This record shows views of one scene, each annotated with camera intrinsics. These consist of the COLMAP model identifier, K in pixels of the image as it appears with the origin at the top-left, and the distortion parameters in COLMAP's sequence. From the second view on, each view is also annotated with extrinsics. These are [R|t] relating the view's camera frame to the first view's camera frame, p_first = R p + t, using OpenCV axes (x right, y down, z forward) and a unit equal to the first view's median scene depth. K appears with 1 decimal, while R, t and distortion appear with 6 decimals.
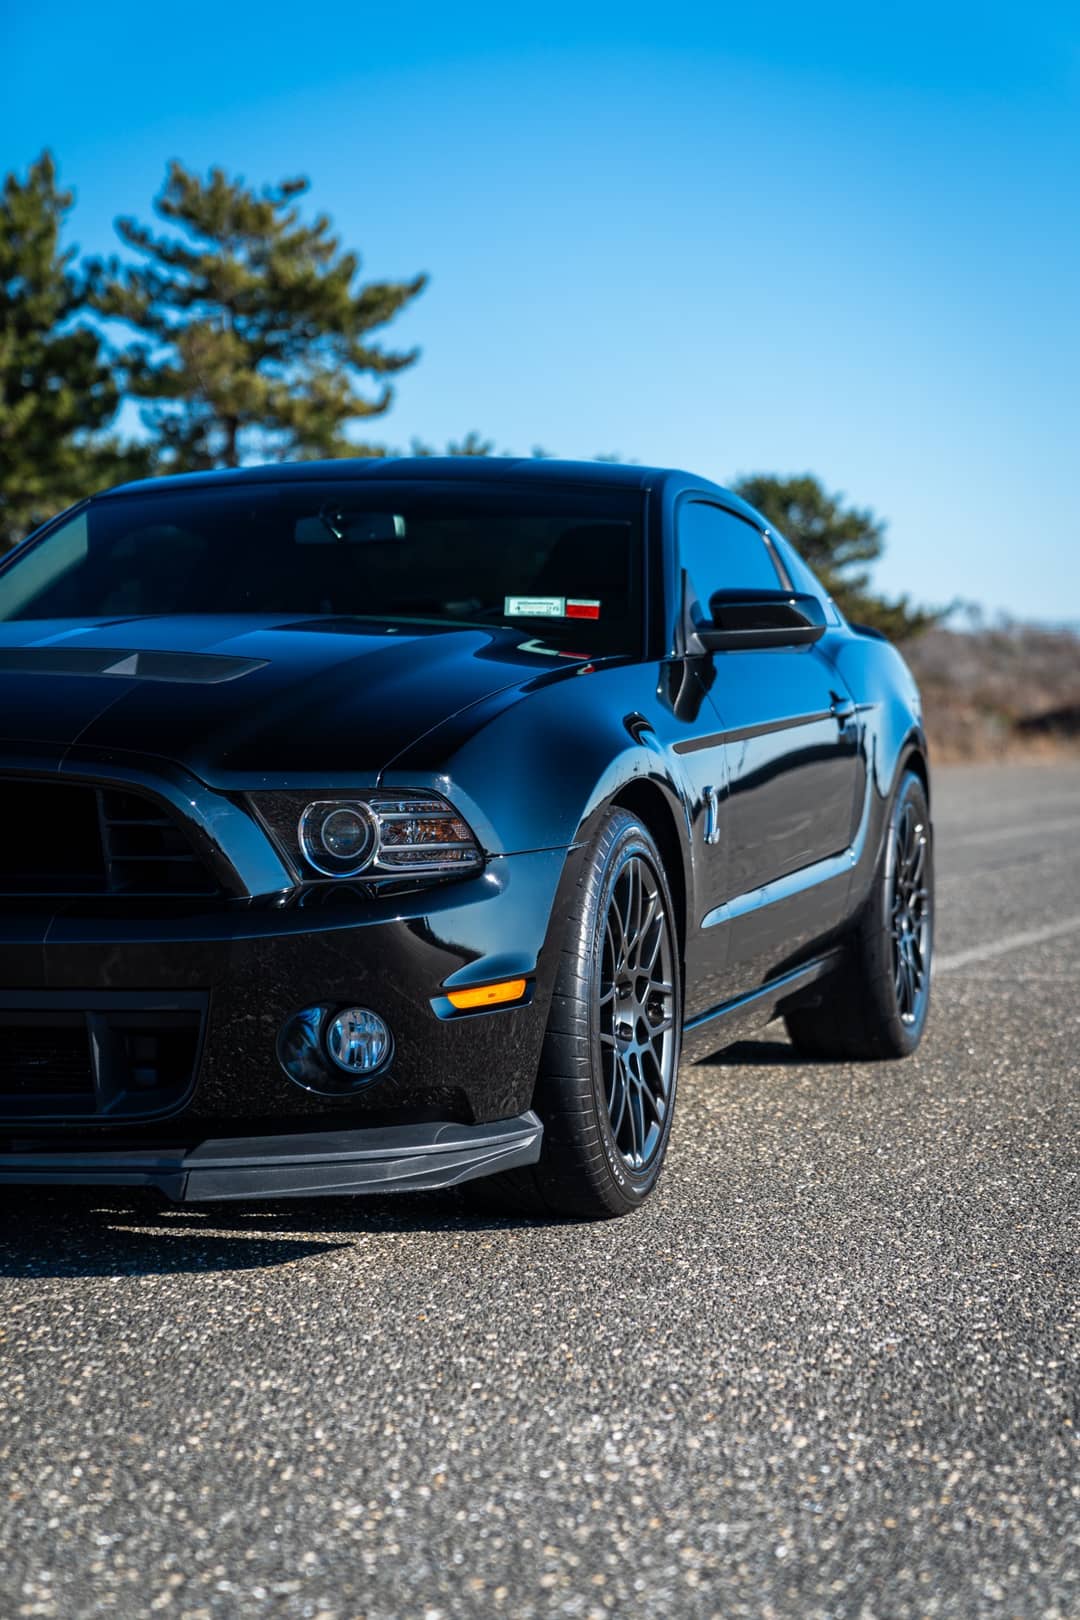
lens RADIAL K [[3560.5, 0, 546.0], [0, 3560.5, 813.1], [0, 0, 1]] dist [0.265974, 0.000000]
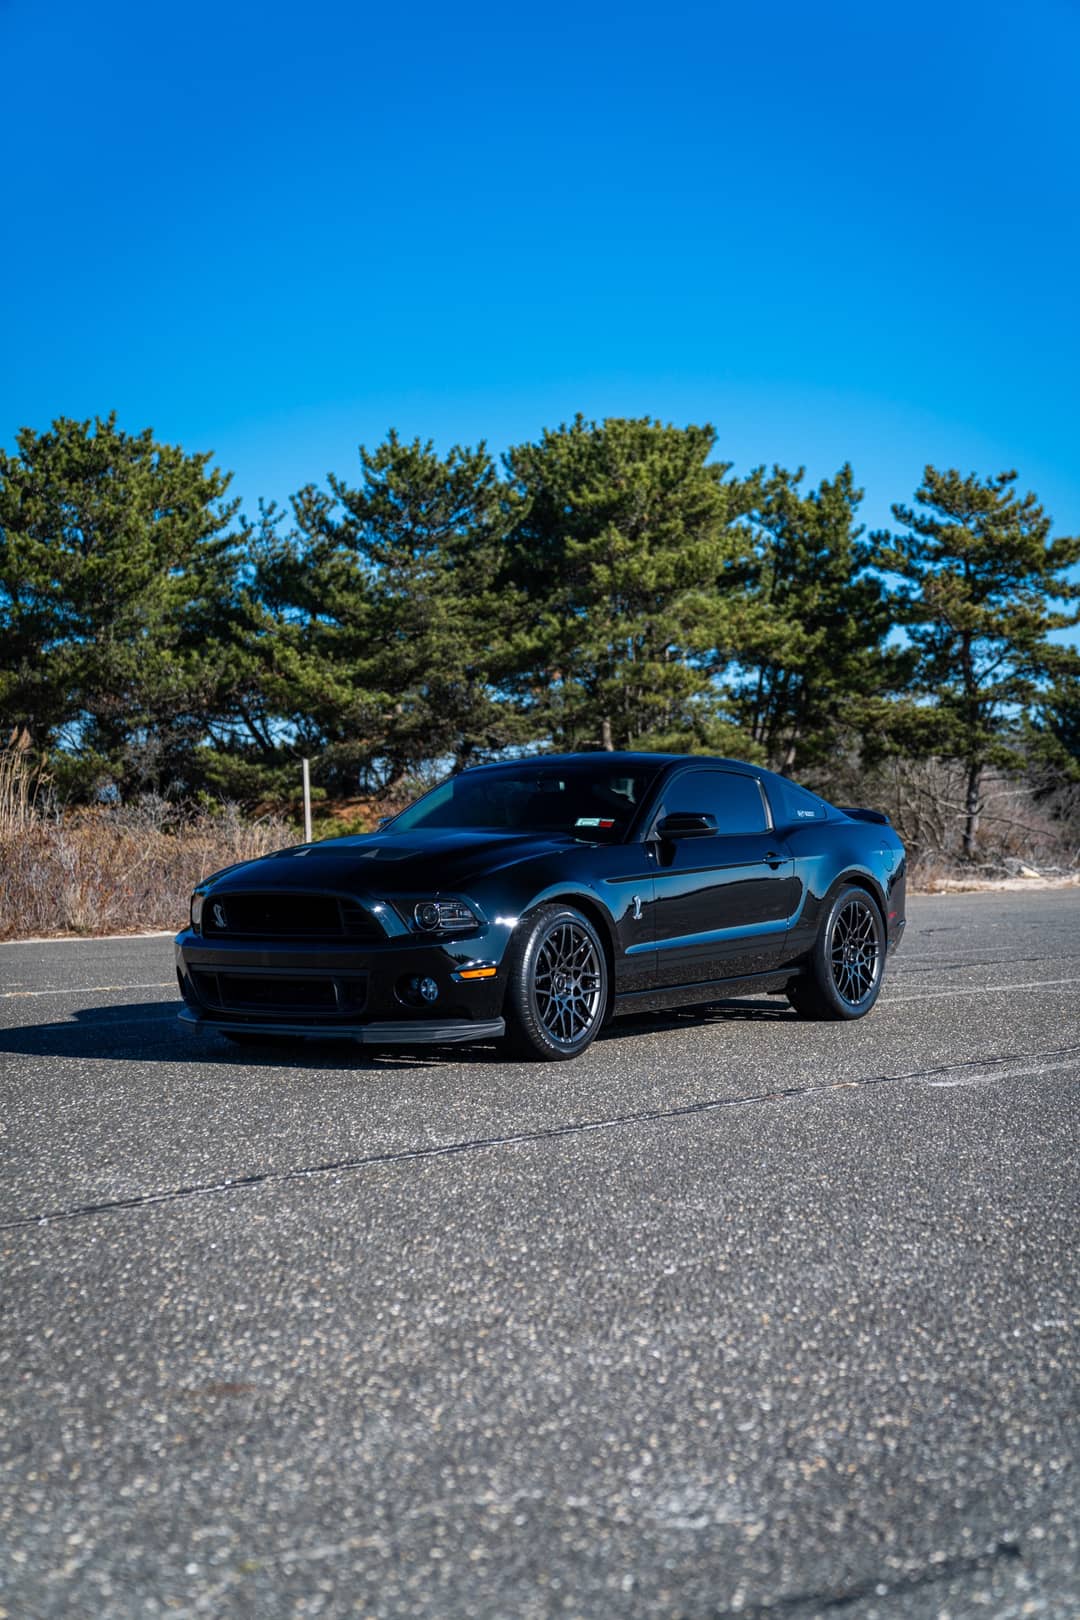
lens RADIAL K [[3560.5, 0, 552.2], [0, 3560.5, 810.0], [0, 0, 1]] dist [0.265974, 0.000000]
pose [[0.927436, -0.008592, -0.373884, 0.313957], [0.000670, 0.999773, -0.021313, -0.004957], [0.373982, 0.019516, 0.927230, -0.451826]]
